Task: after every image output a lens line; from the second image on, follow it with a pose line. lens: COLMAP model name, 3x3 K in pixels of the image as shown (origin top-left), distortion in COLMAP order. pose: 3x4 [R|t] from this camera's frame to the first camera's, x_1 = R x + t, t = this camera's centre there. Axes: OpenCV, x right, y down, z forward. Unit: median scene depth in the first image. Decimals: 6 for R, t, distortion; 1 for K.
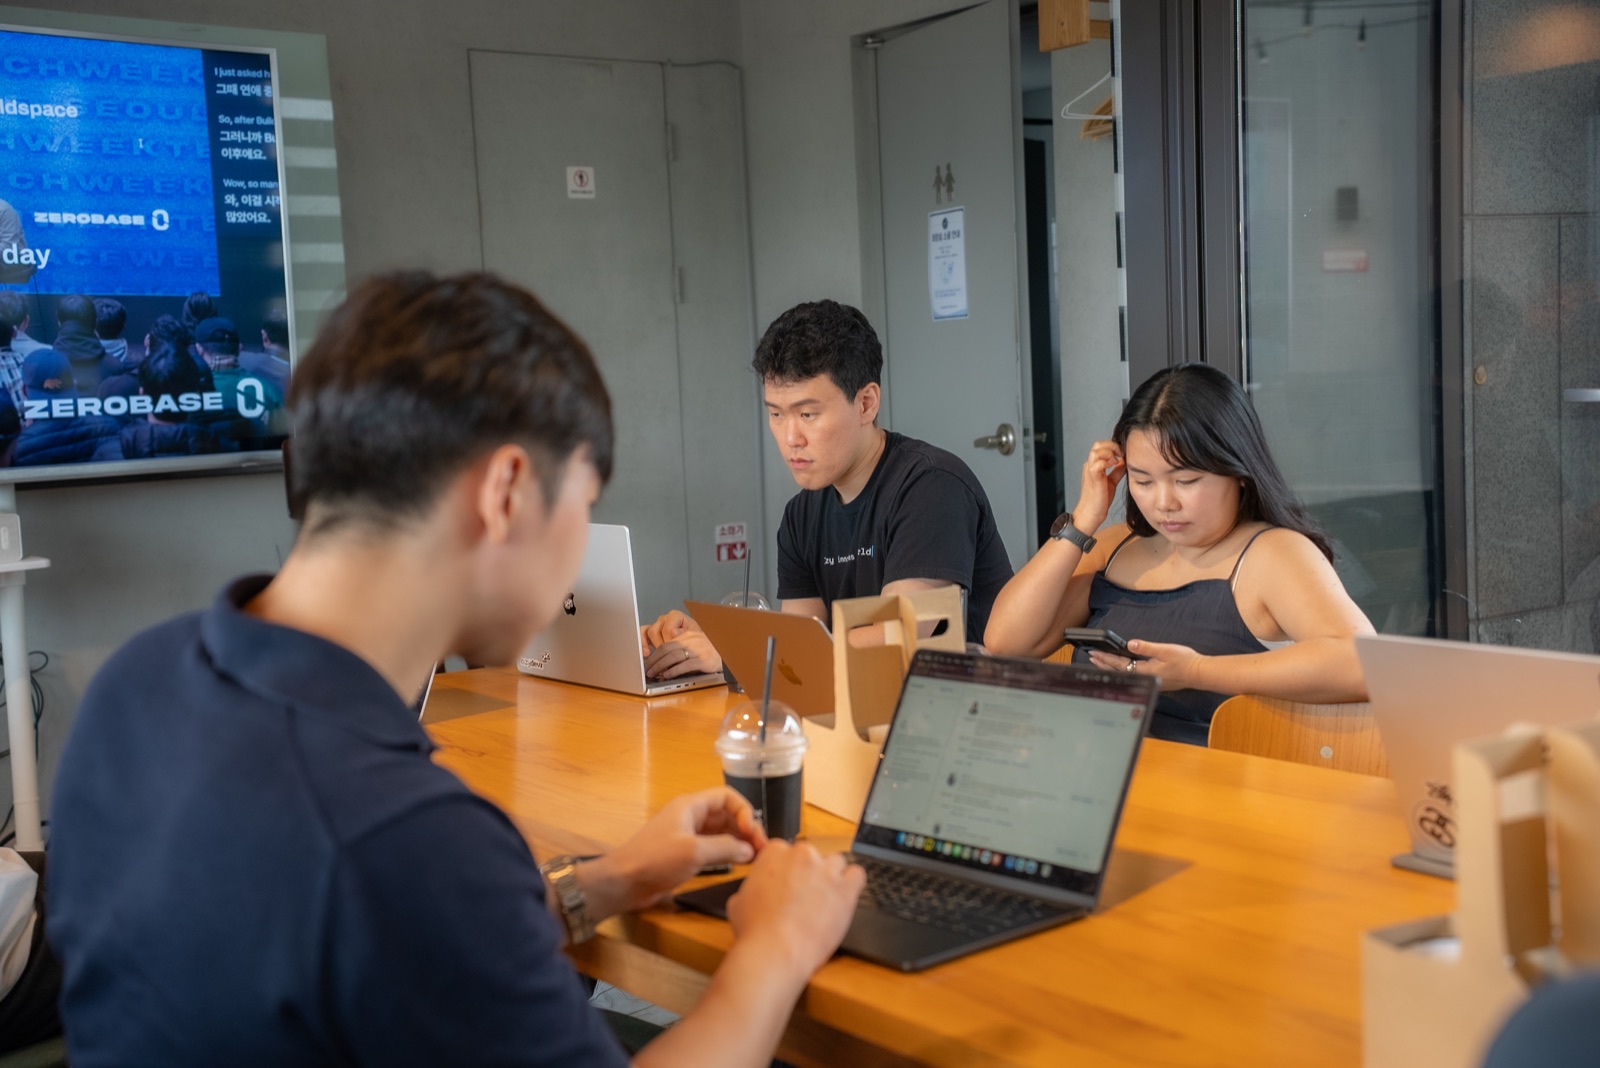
lens RADIAL K [[1949.8, 0, 803.0], [0, 1949.8, 530.0], [0, 0, 1]] dist [0.193395, 0.000000]
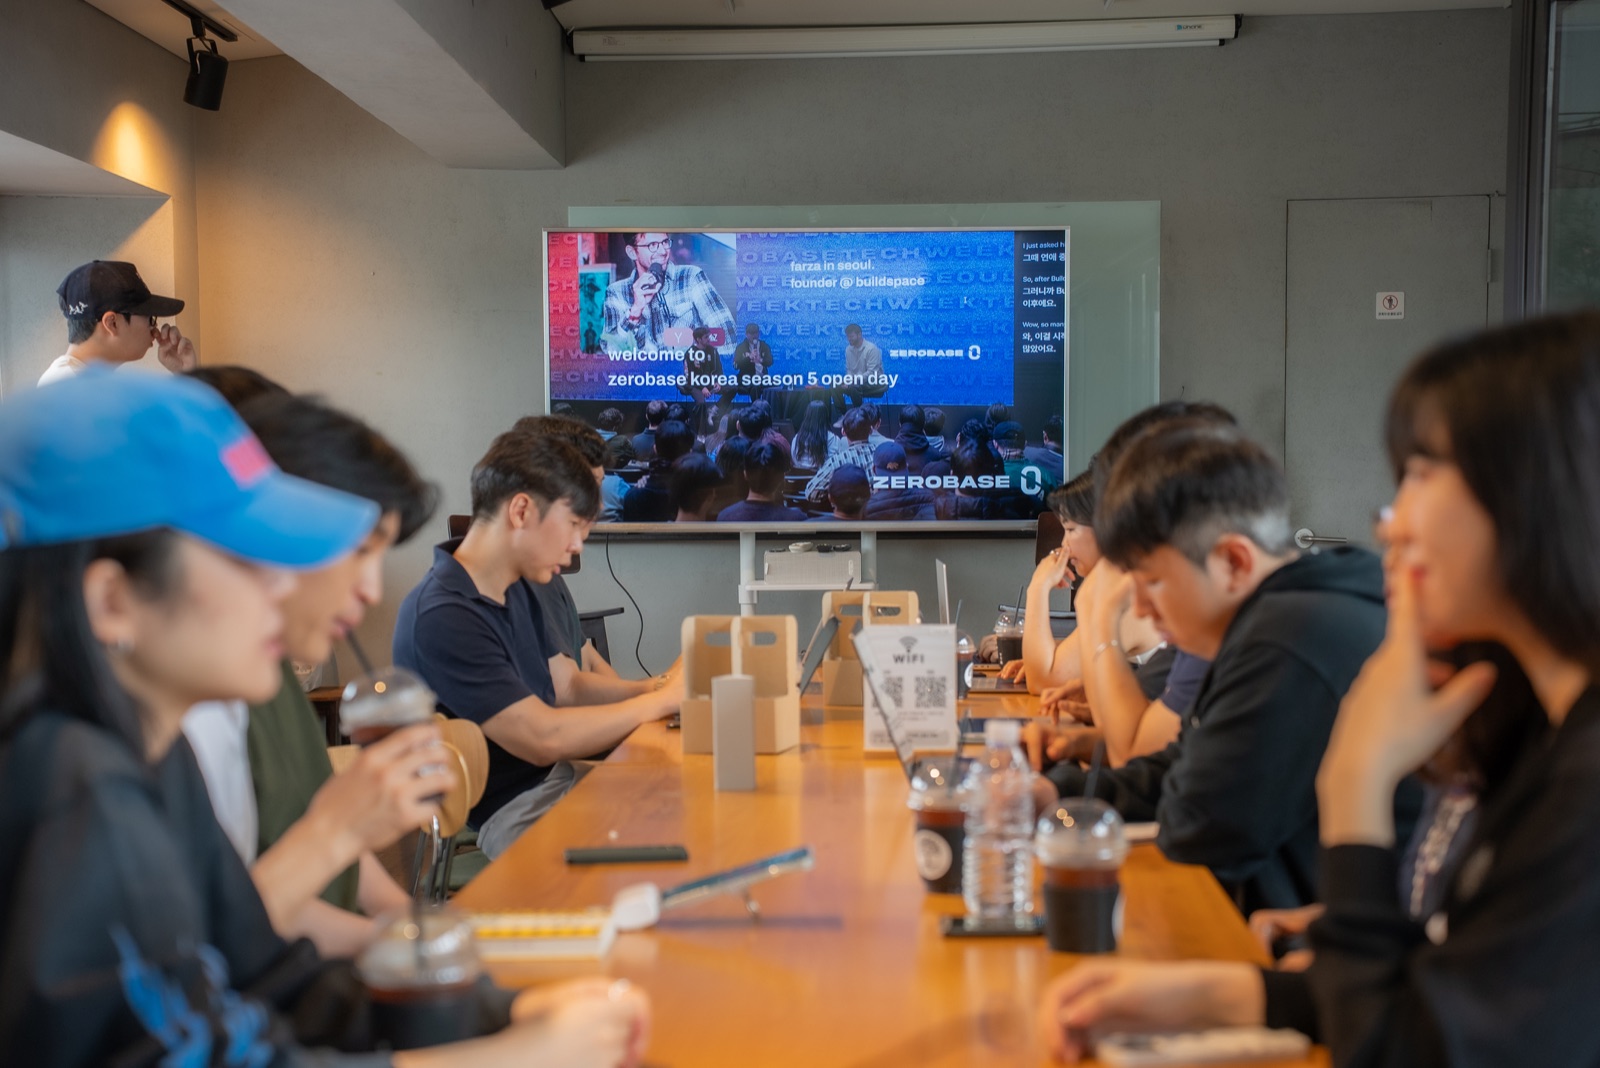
lens RADIAL K [[2570.6, 0, 799.6], [0, 2570.6, 543.1], [0, 0, 1]] dist [0.293304, 0.000000]
pose [[0.768009, 0.062086, -0.637423, 0.747974], [-0.089642, 0.995913, -0.011003, 0.009825], [0.634135, 0.065590, 0.770436, -0.469252]]
